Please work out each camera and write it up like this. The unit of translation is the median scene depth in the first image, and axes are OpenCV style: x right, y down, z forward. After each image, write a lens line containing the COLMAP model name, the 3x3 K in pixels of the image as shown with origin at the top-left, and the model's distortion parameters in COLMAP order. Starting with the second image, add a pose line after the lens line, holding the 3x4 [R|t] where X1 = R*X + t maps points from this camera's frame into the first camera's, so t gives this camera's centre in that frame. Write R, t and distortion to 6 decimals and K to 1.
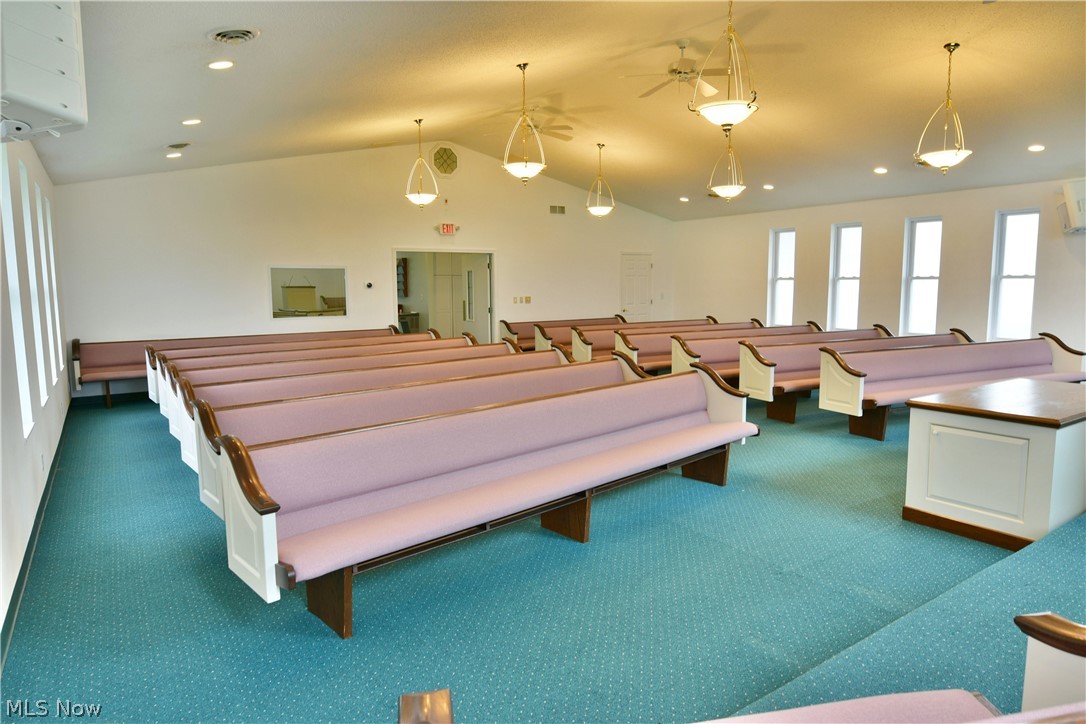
lens RADIAL K [[656.5, 0, 547.5], [0, 656.5, 361.5], [0, 0, 1]] dist [-0.014220, 0.000066]
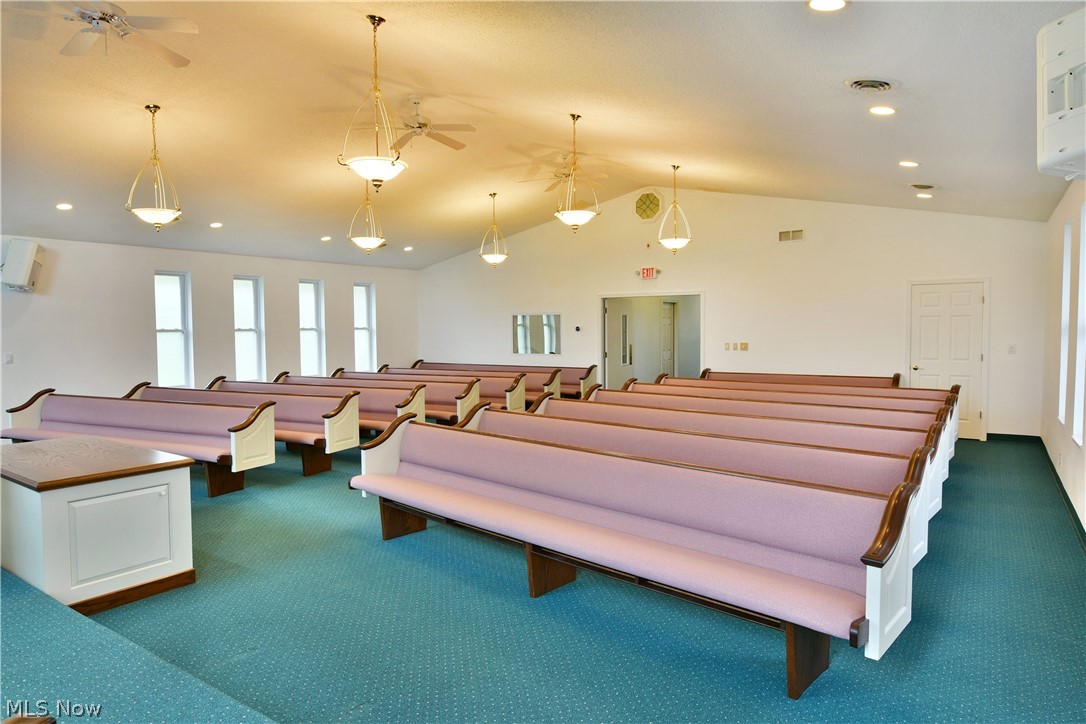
lens RADIAL K [[656.5, 0, 536.9], [0, 656.5, 357.4], [0, 0, 1]] dist [-0.014220, 0.000066]
pose [[0.360229, 0.052421, -0.931390, 0.732628], [-0.109100, 0.993936, 0.013746, -0.069244], [0.926462, 0.096663, 0.363764, 0.492298]]
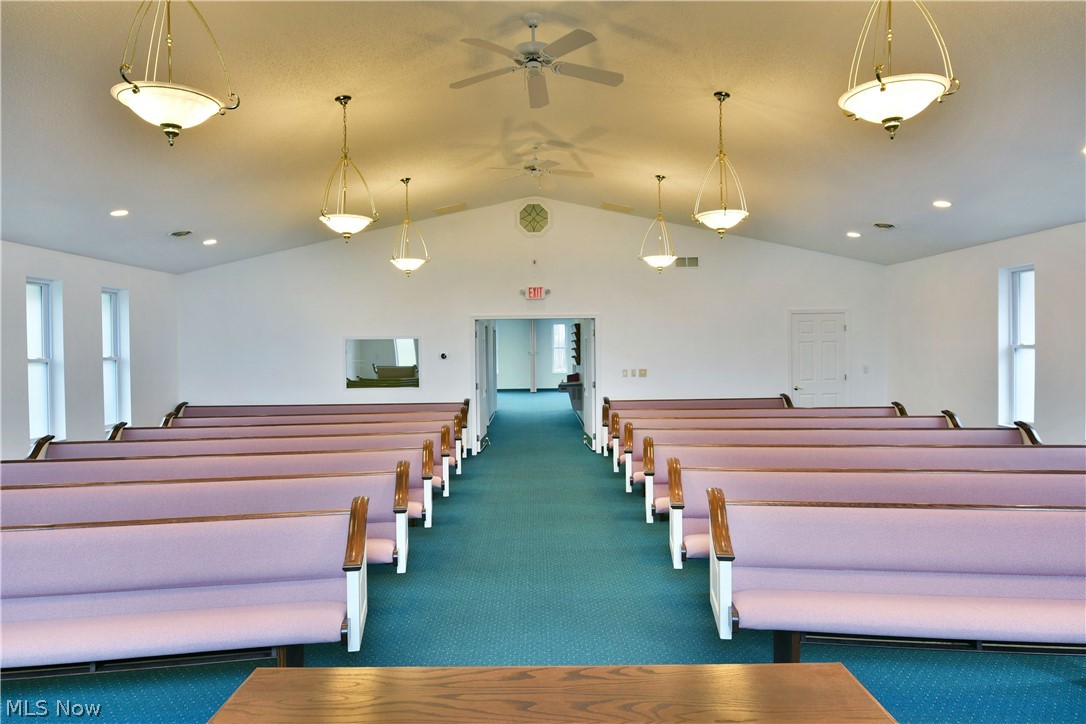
lens RADIAL K [[656.5, 0, 539.8], [0, 656.5, 358.8], [0, 0, 1]] dist [-0.014220, 0.000066]
pose [[0.832170, 0.009355, -0.554442, 0.351008], [-0.063426, 0.994901, -0.078411, -0.043285], [0.550882, 0.100418, 0.828520, 0.273888]]
